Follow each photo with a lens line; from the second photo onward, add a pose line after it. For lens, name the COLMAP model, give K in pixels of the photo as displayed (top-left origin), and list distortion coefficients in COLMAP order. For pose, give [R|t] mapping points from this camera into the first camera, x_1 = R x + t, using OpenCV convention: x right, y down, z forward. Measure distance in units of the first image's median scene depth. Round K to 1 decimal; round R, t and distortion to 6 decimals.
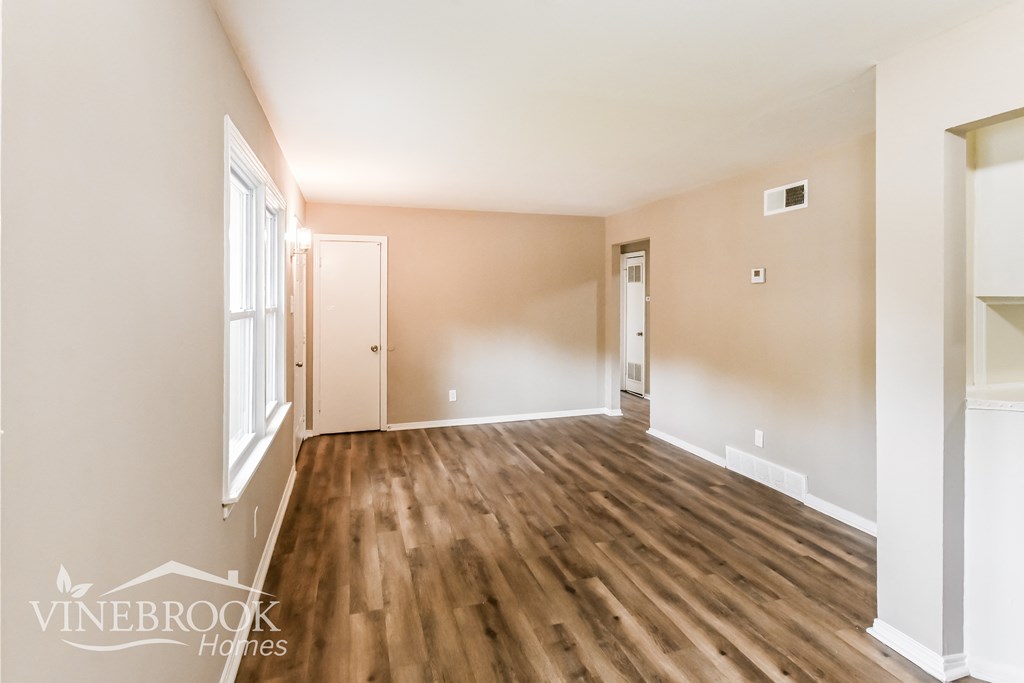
lens RADIAL K [[512.8, 0, 513.4], [0, 512.8, 299.9], [0, 0, 1]] dist [0.021158, 0.000297]
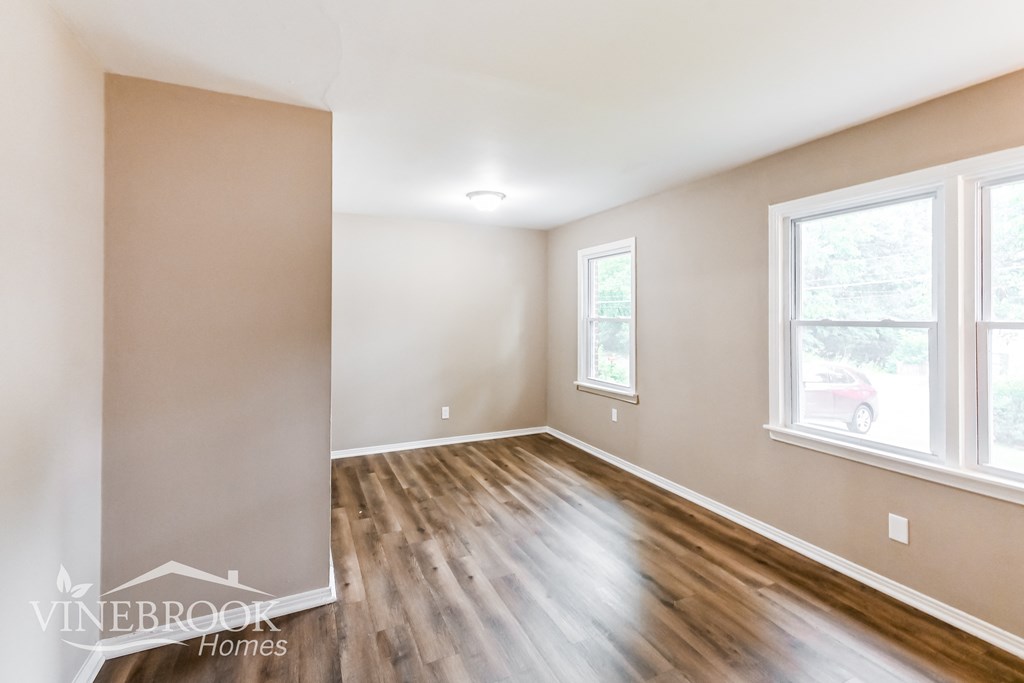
lens RADIAL K [[466.2, 0, 515.4], [0, 466.2, 311.8], [0, 0, 1]] dist [0.013556, -0.000576]
pose [[-0.990712, 0.004427, -0.135902, 0.288839], [0.004987, 0.999980, -0.003776, 0.003138], [0.135883, -0.004419, -0.990715, 1.420064]]
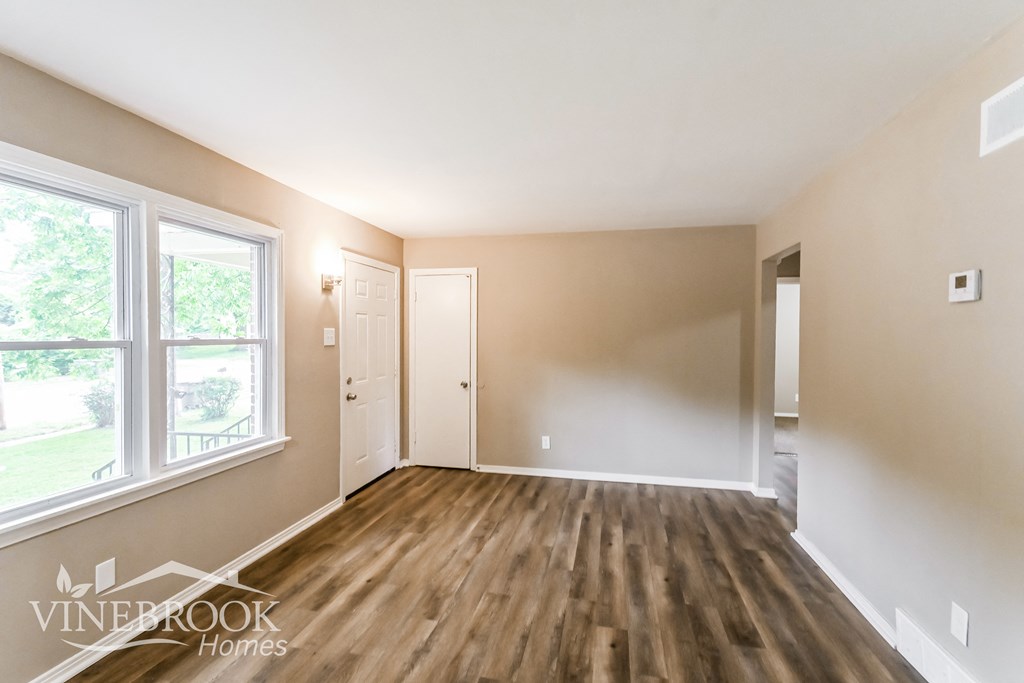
lens RADIAL K [[455.7, 0, 512.0], [0, 455.7, 341.5], [0, 0, 1]] dist [0.020547, 0.000065]
pose [[0.870608, 0.015511, -0.491733, 0.393731], [-0.011734, 0.999873, 0.010765, 0.005505], [0.491838, -0.003602, 0.870679, 0.509071]]
